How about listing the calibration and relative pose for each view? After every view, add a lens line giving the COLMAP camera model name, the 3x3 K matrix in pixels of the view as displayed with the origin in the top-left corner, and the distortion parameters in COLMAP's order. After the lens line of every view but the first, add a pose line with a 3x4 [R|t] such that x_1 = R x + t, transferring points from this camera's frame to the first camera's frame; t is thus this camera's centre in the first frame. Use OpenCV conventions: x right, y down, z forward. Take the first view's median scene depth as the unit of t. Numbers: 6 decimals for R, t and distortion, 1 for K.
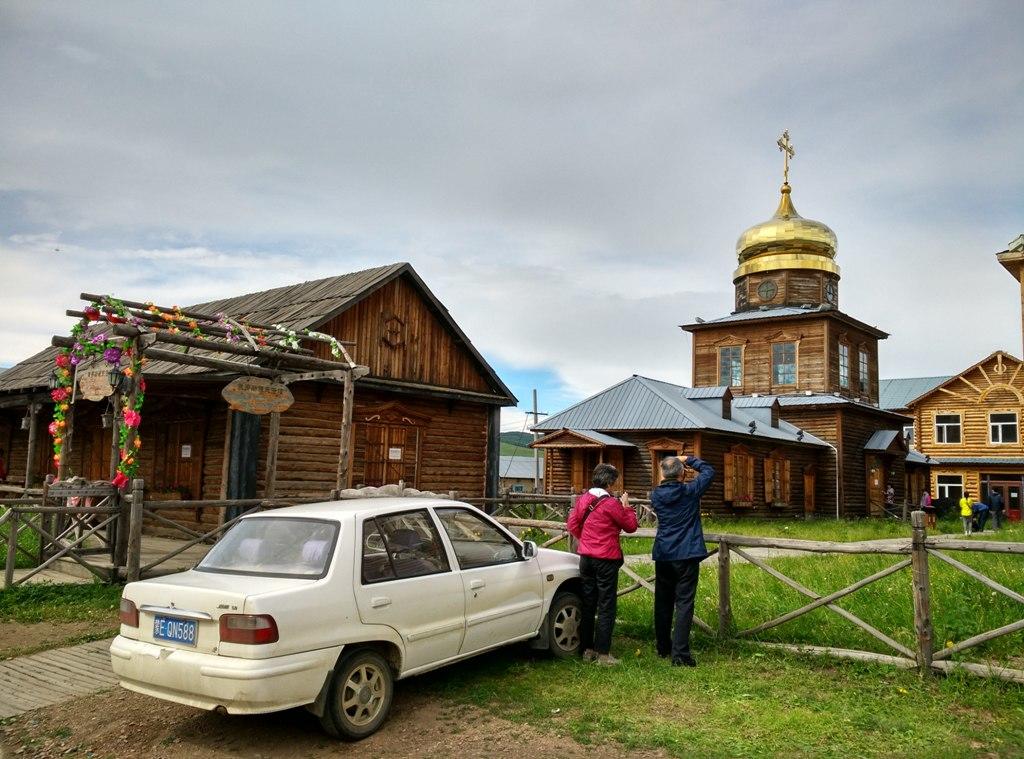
lens RADIAL K [[939.9, 0, 482.8], [0, 939.9, 348.1], [0, 0, 1]] dist [0.295103, -0.651711]
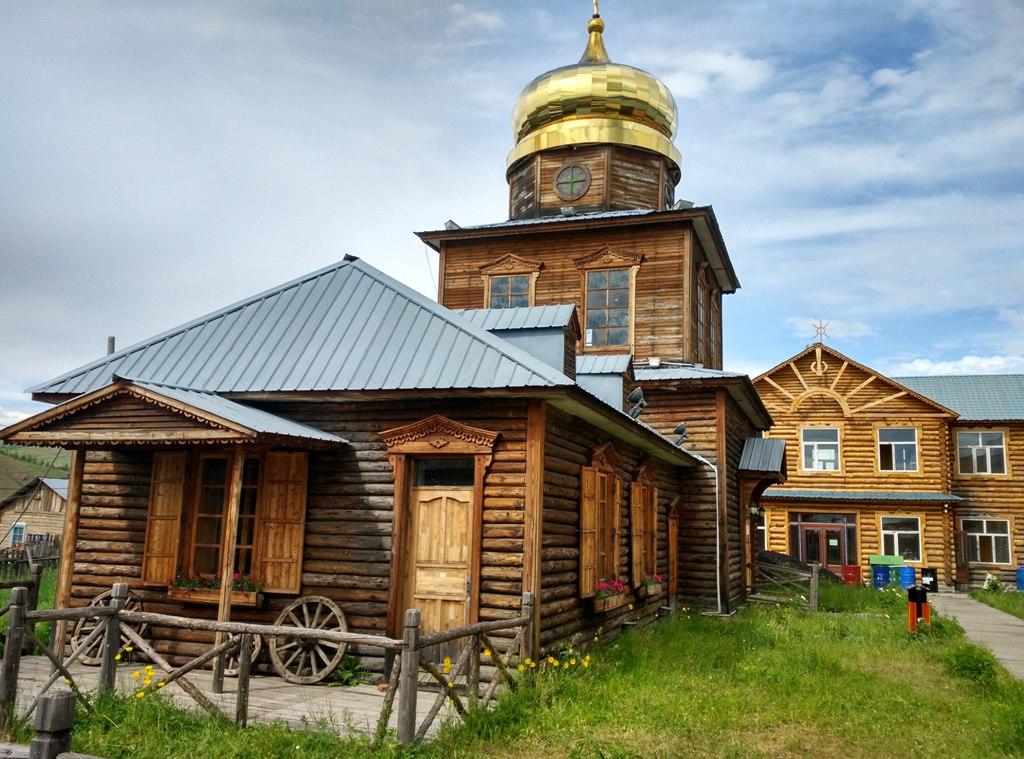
lens RADIAL K [[1001.4, 0, 512.0], [0, 1001.4, 379.5], [0, 0, 1]] dist [0.047933, -0.021972]
pose [[0.932280, 0.052935, 0.357842, 0.069849], [-0.054950, 0.998479, -0.004543, 0.063268], [-0.357538, -0.015428, 0.933771, 0.519484]]
